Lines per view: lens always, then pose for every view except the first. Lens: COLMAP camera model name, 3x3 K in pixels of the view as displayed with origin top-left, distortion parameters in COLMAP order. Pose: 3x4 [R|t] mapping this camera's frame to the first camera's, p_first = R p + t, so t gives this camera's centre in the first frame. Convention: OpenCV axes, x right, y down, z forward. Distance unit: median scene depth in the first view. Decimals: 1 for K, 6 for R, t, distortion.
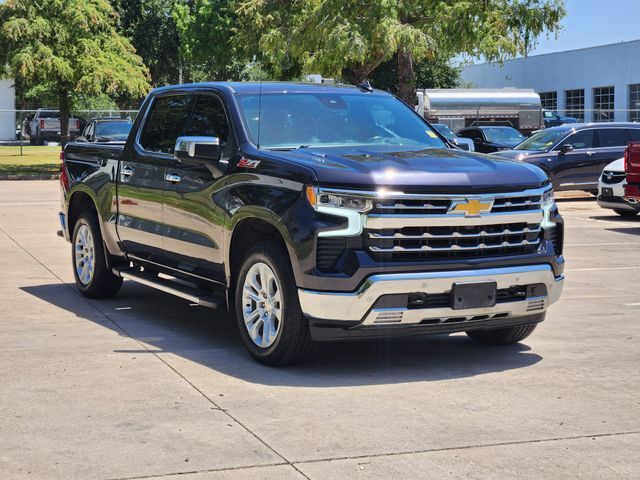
lens RADIAL K [[1236.4, 0, 316.9], [0, 1236.4, 196.8], [0, 0, 1]] dist [-0.625819, 5.766171]
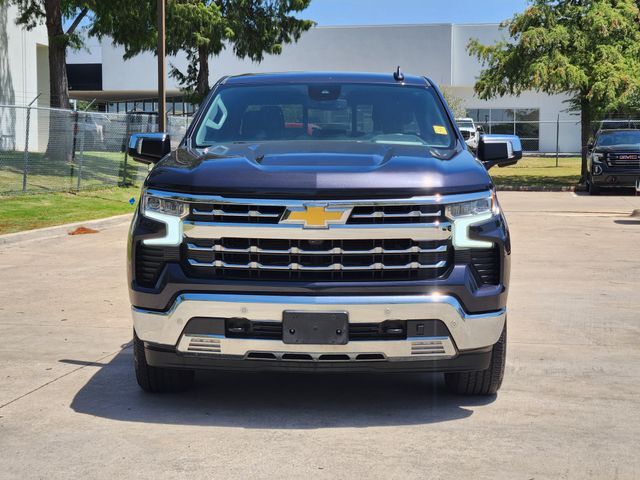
lens RADIAL K [[1236.4, 0, 316.9], [0, 1236.4, 196.8], [0, 0, 1]] dist [-0.625819, 5.766171]
pose [[0.860155, 0.018469, -0.509698, 0.527295], [-0.024523, 0.999686, -0.005161, -0.000071], [0.509443, 0.016938, 0.860338, 0.313072]]
